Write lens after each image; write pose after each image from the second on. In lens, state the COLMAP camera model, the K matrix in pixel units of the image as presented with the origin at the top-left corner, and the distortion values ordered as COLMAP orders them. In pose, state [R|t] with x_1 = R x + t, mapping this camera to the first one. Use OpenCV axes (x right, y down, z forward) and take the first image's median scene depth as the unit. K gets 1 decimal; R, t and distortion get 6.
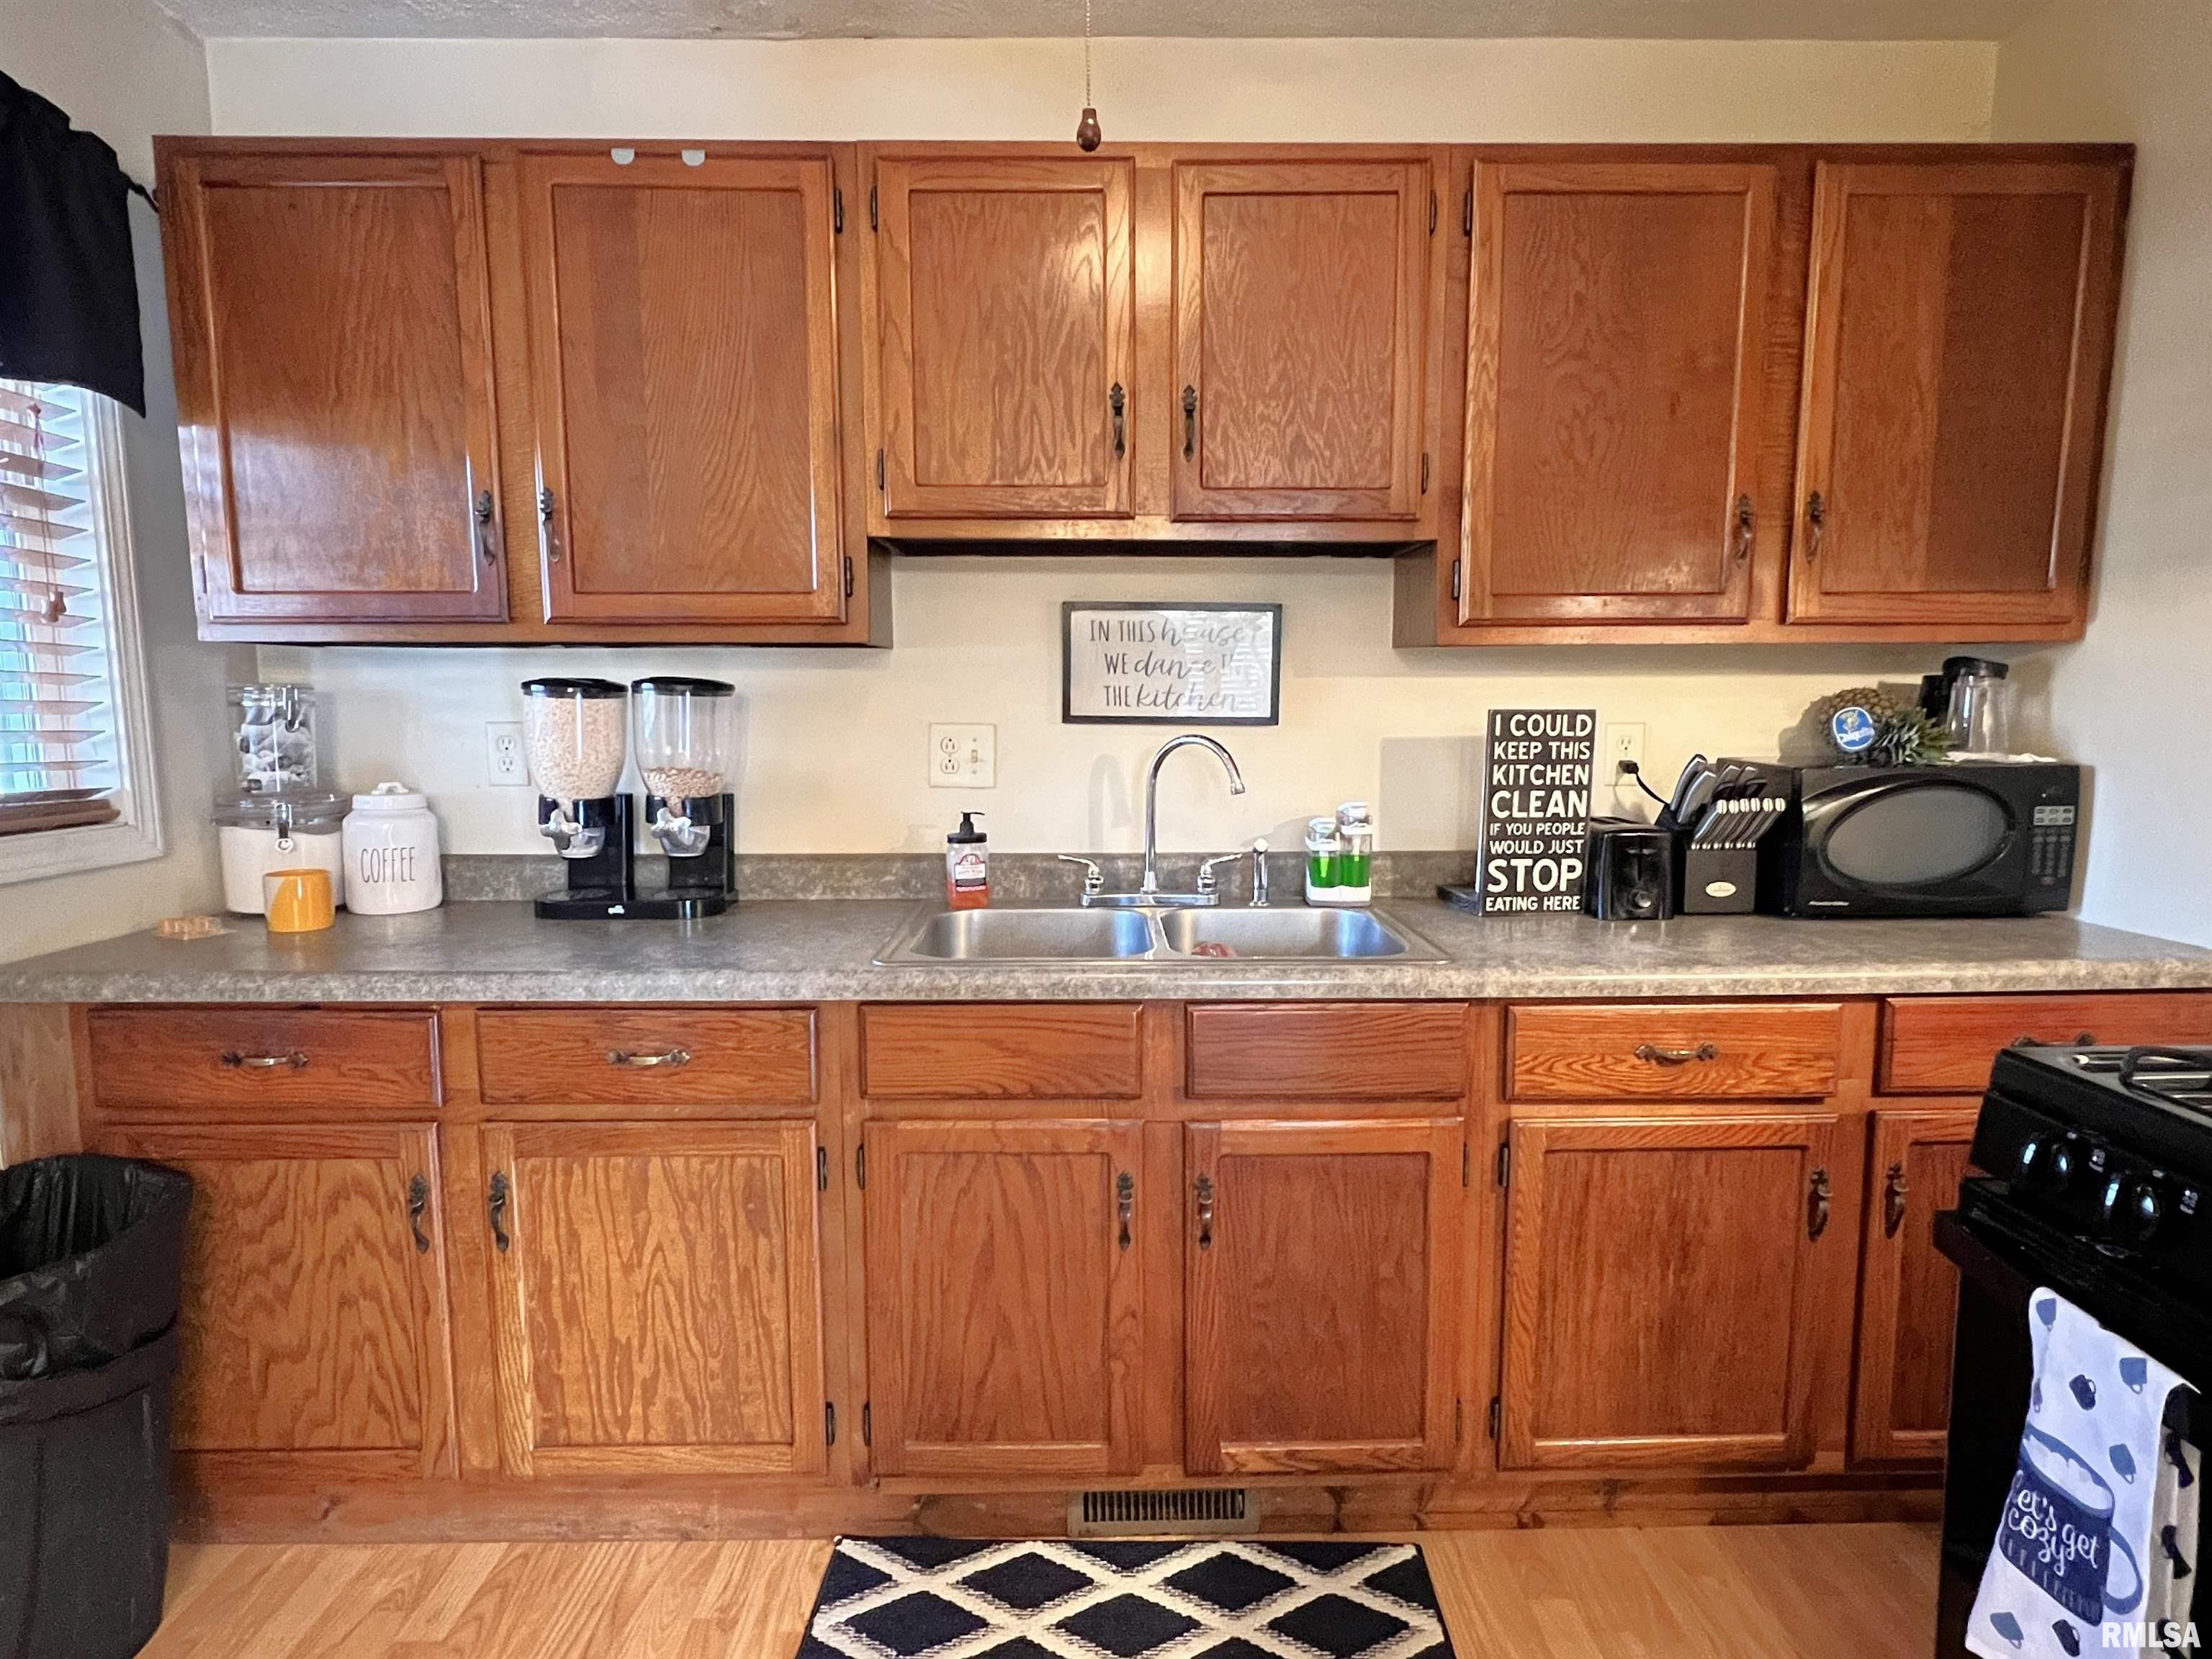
lens RADIAL K [[1232.8, 0, 1103.8], [0, 1232.8, 836.3], [0, 0, 1]] dist [-0.002223, 0.002197]
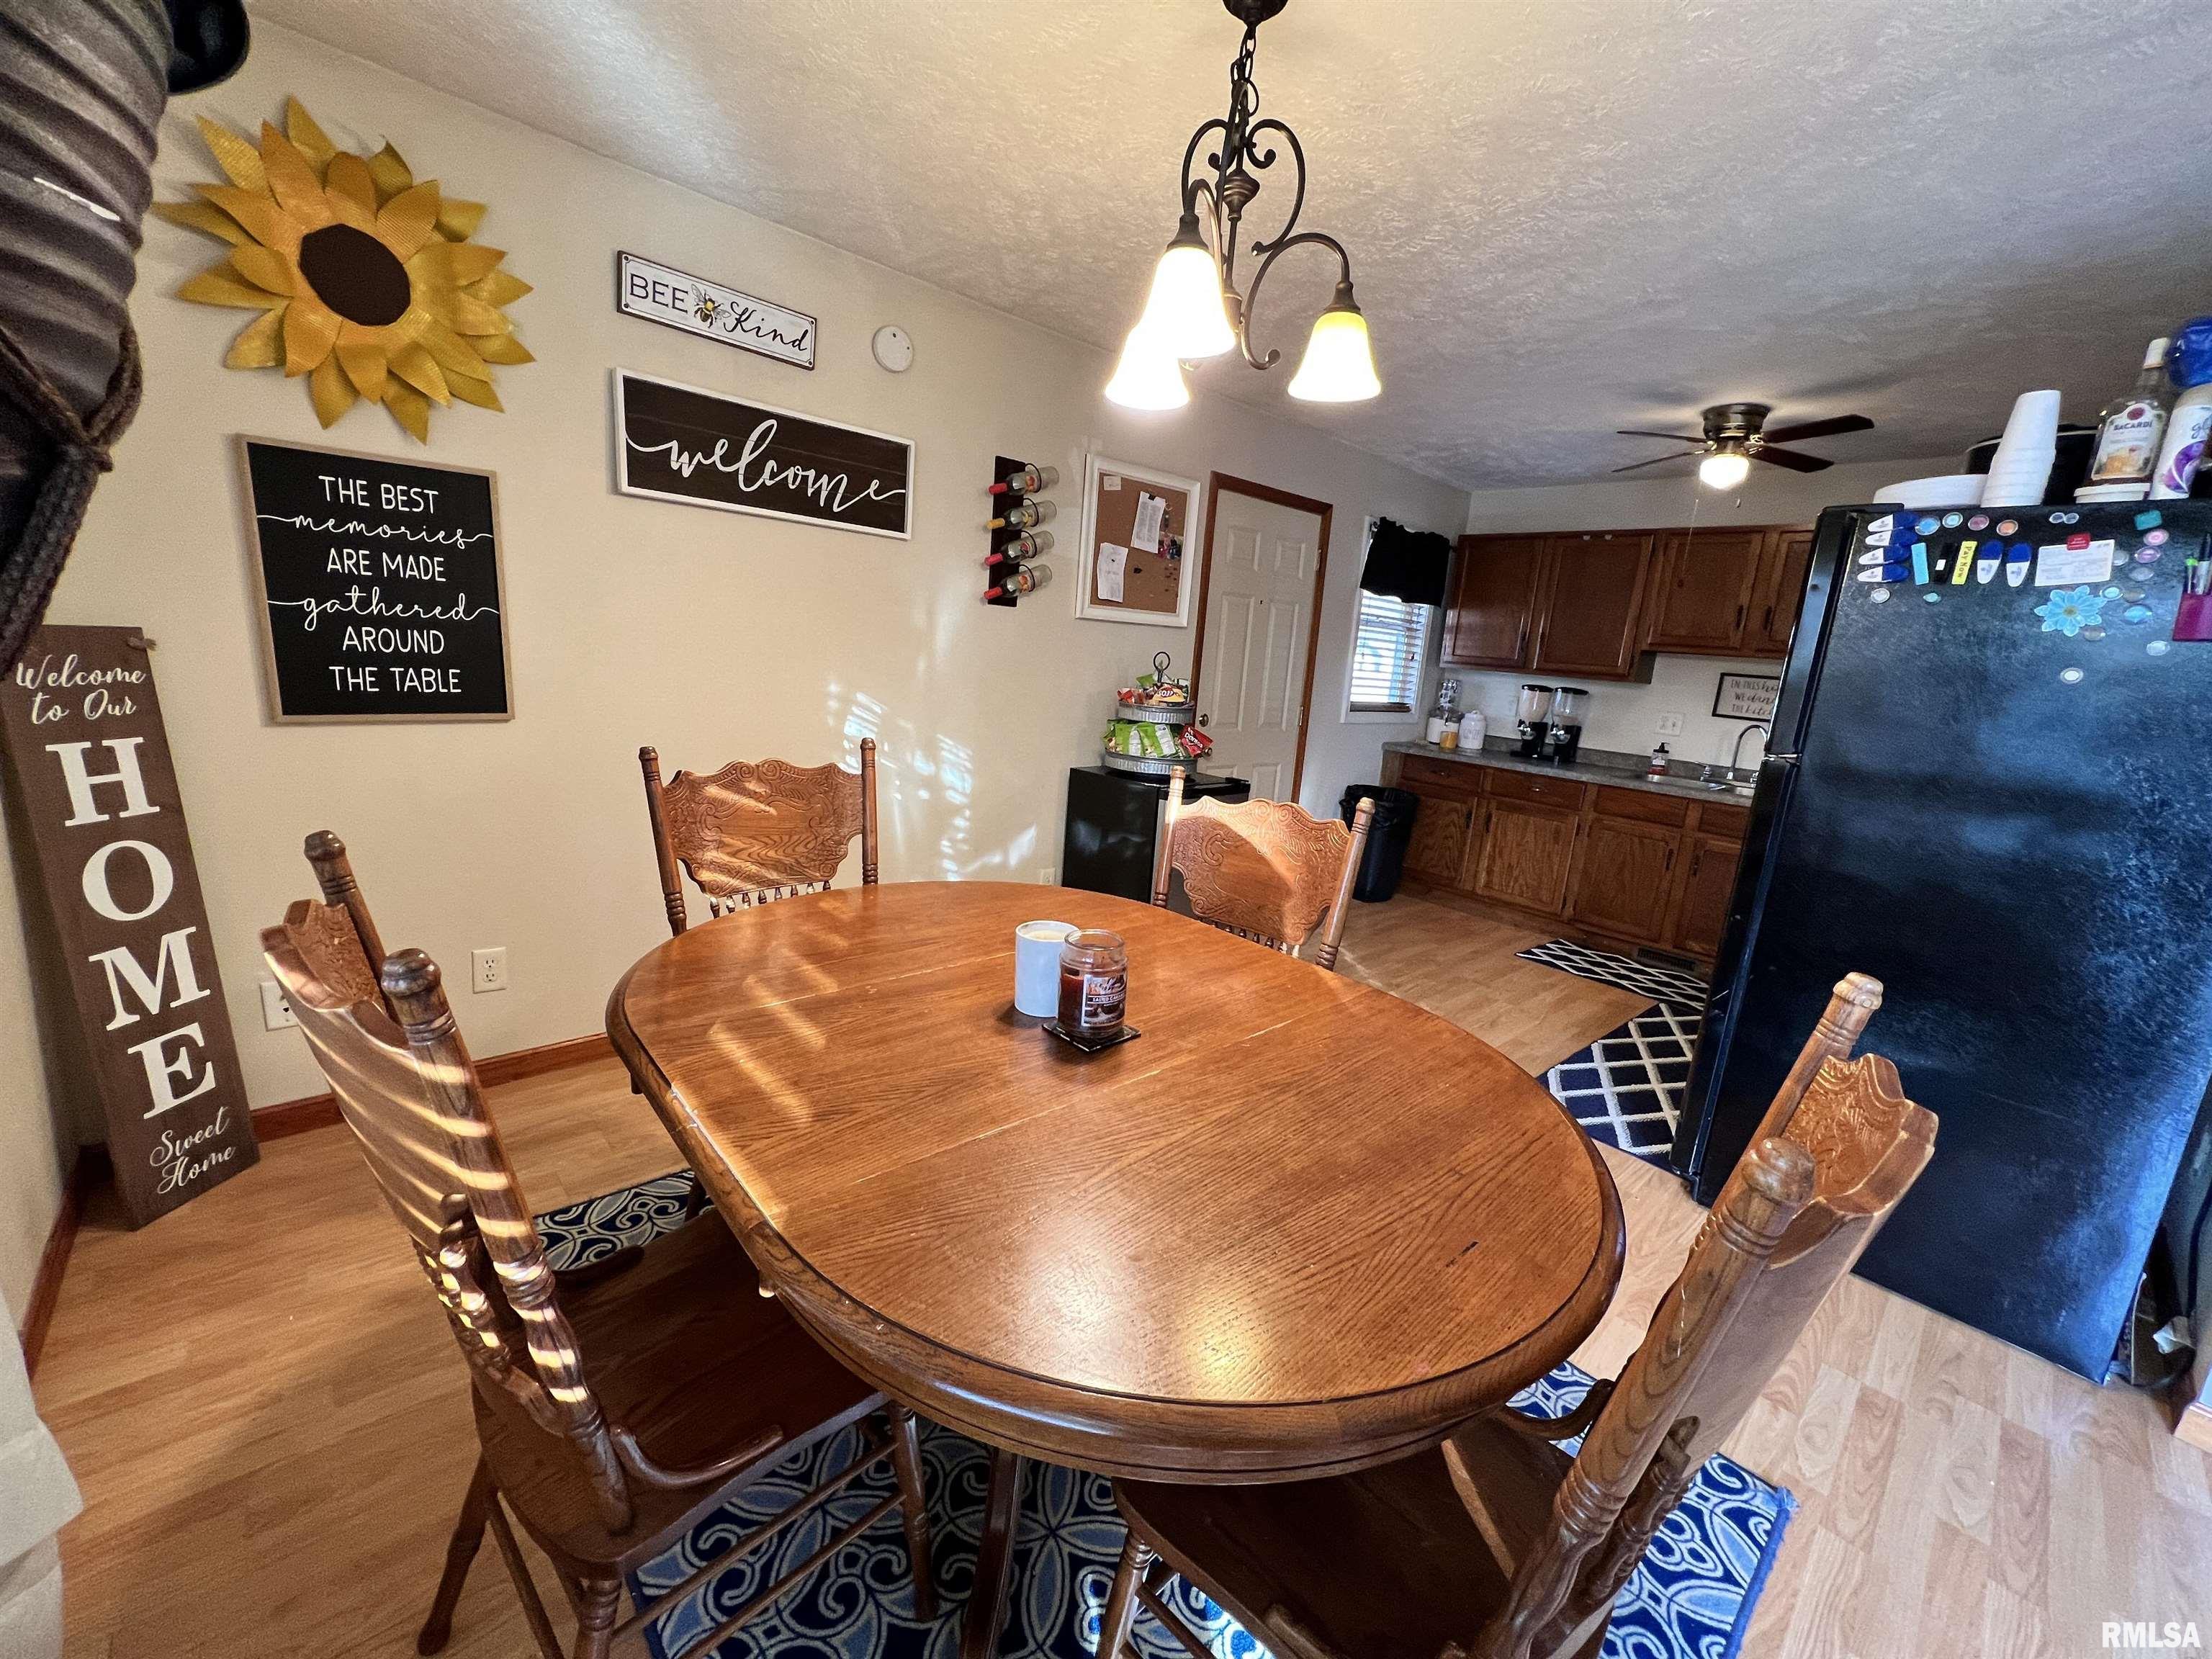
lens RADIAL K [[889.9, 0, 1110.7], [0, 889.9, 831.6], [0, 0, 1]] dist [-0.001765, -0.000505]
pose [[0.669229, 0.207365, -0.713535, 0.661148], [-0.161036, 0.977924, 0.133165, 0.138401], [0.725396, 0.025787, 0.687848, -1.647092]]
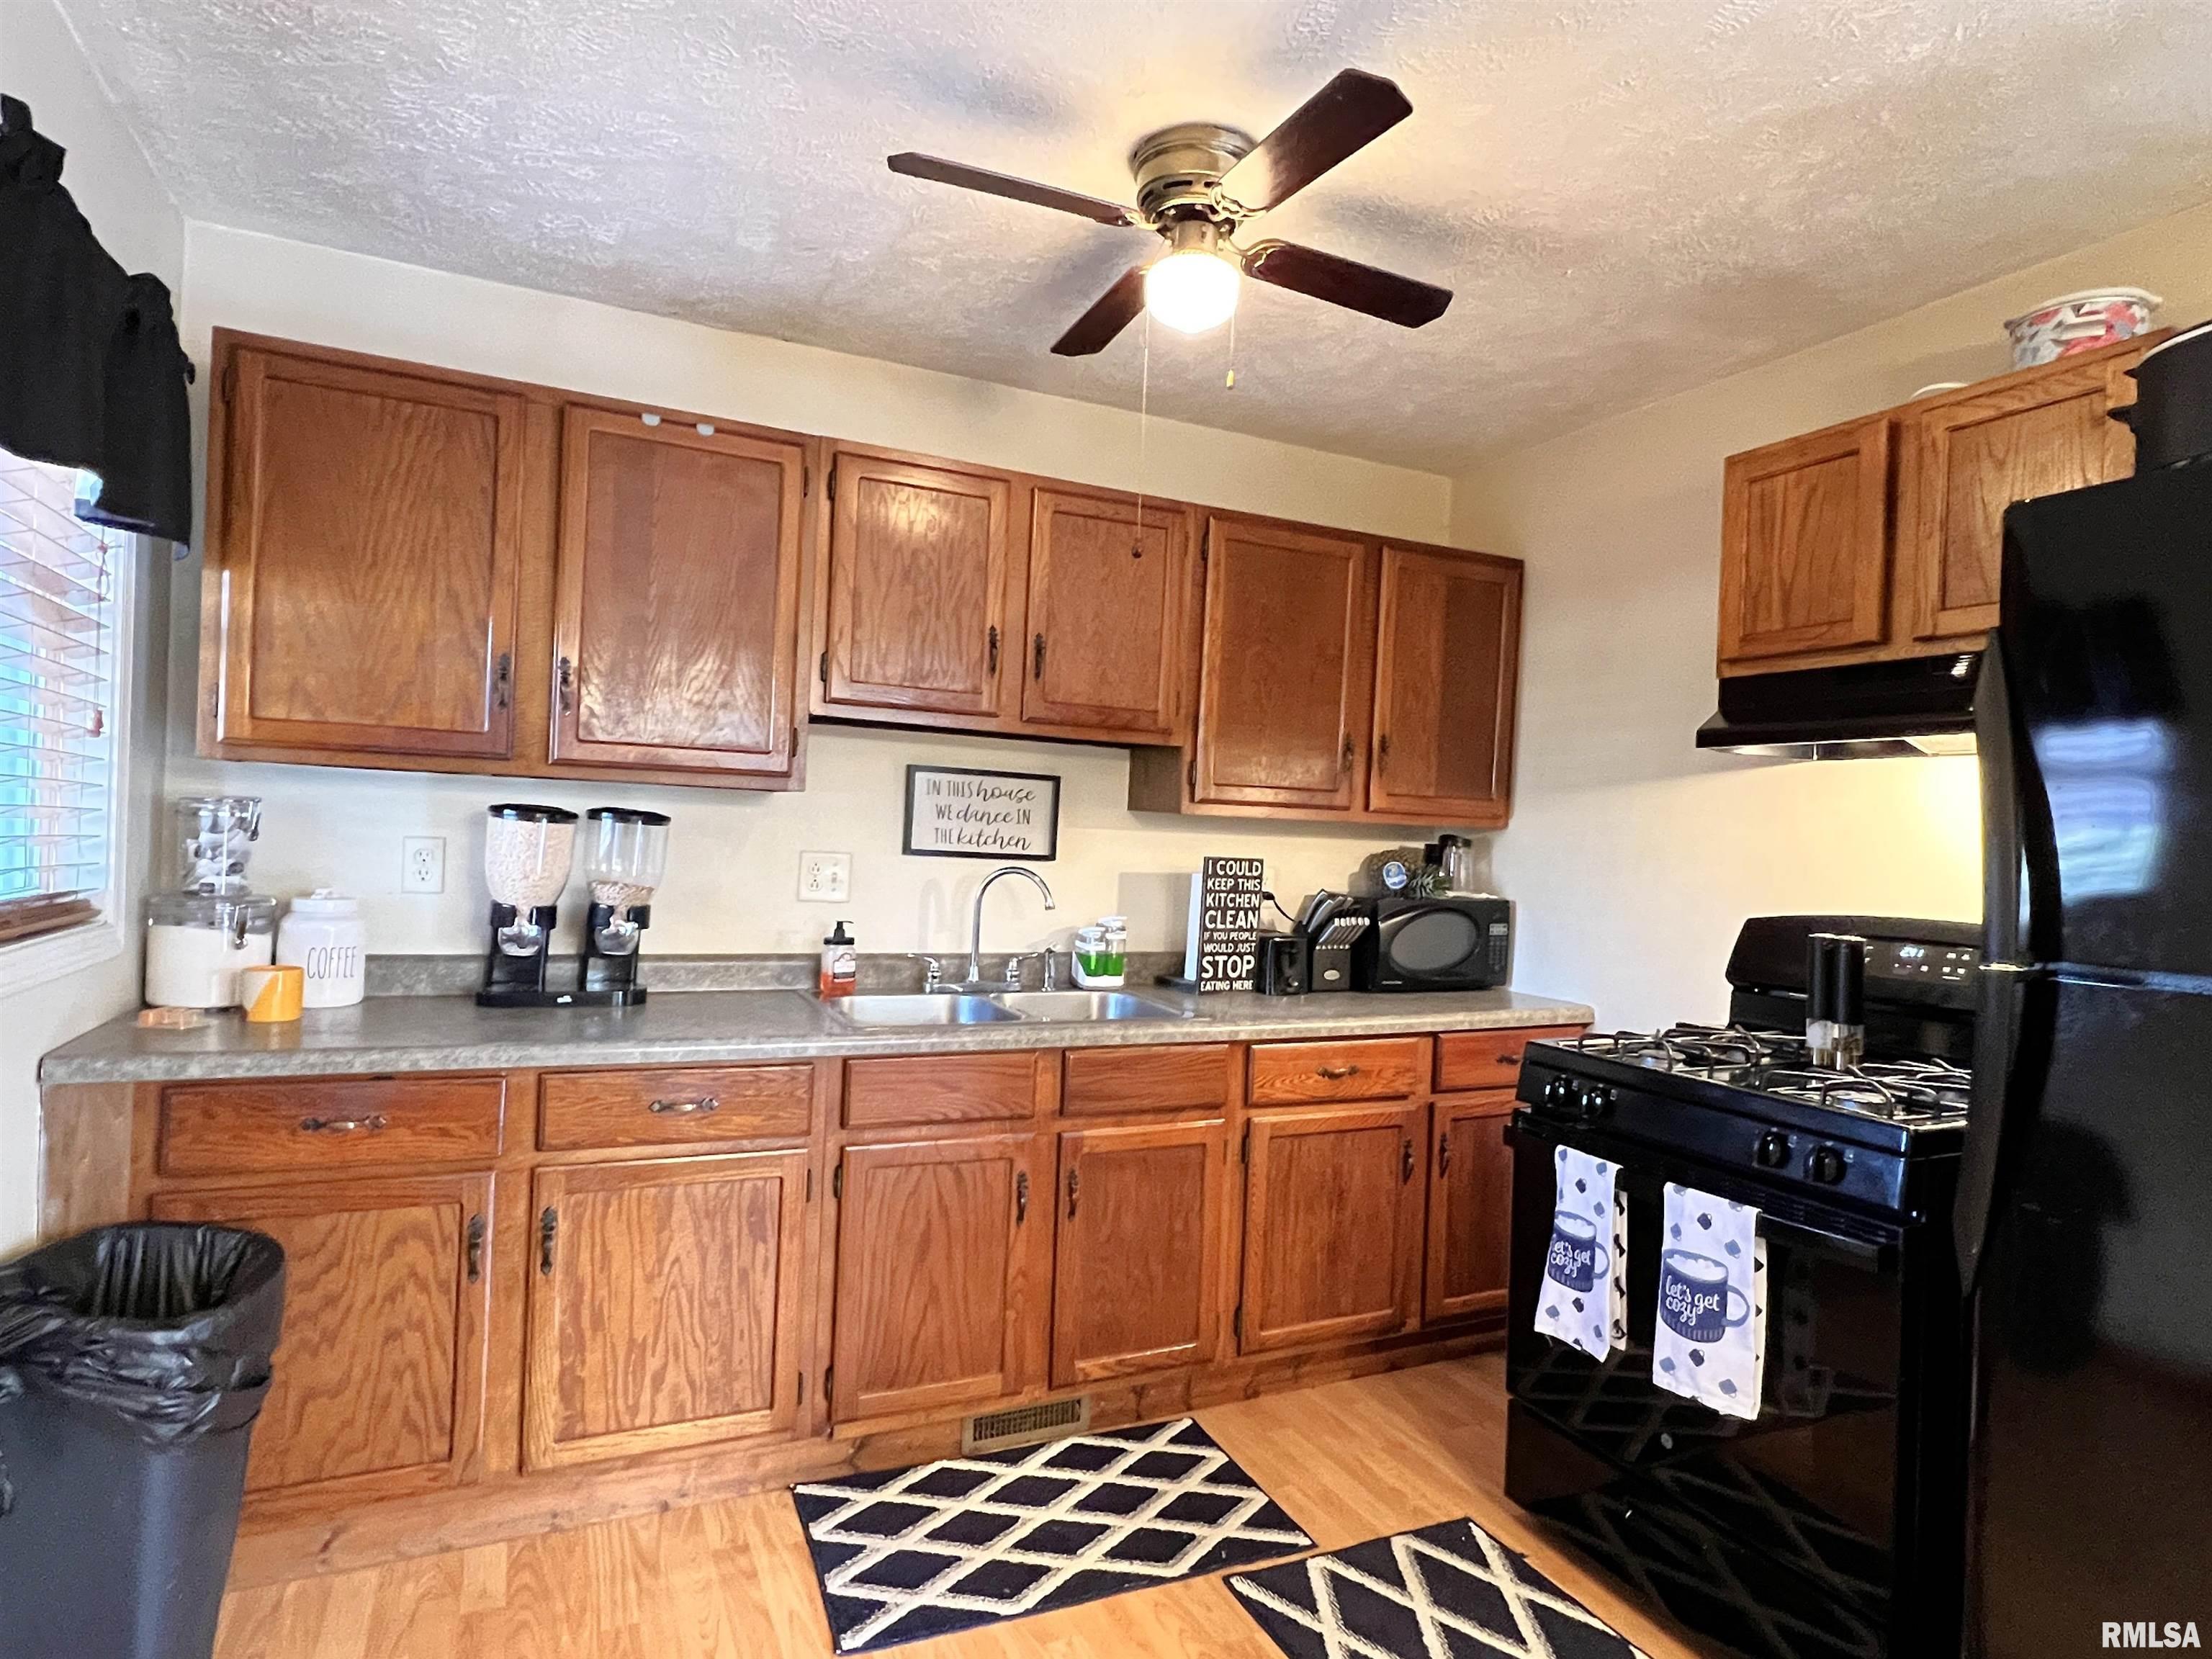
lens RADIAL K [[1232.8, 0, 1116.9], [0, 1232.8, 827.0], [0, 0, 1]] dist [-0.002223, 0.002197]
pose [[0.905775, 0.042994, 0.421571, -0.470499], [0.001042, 0.994611, -0.103676, 0.019928], [-0.423757, 0.094346, 0.900849, -0.357927]]
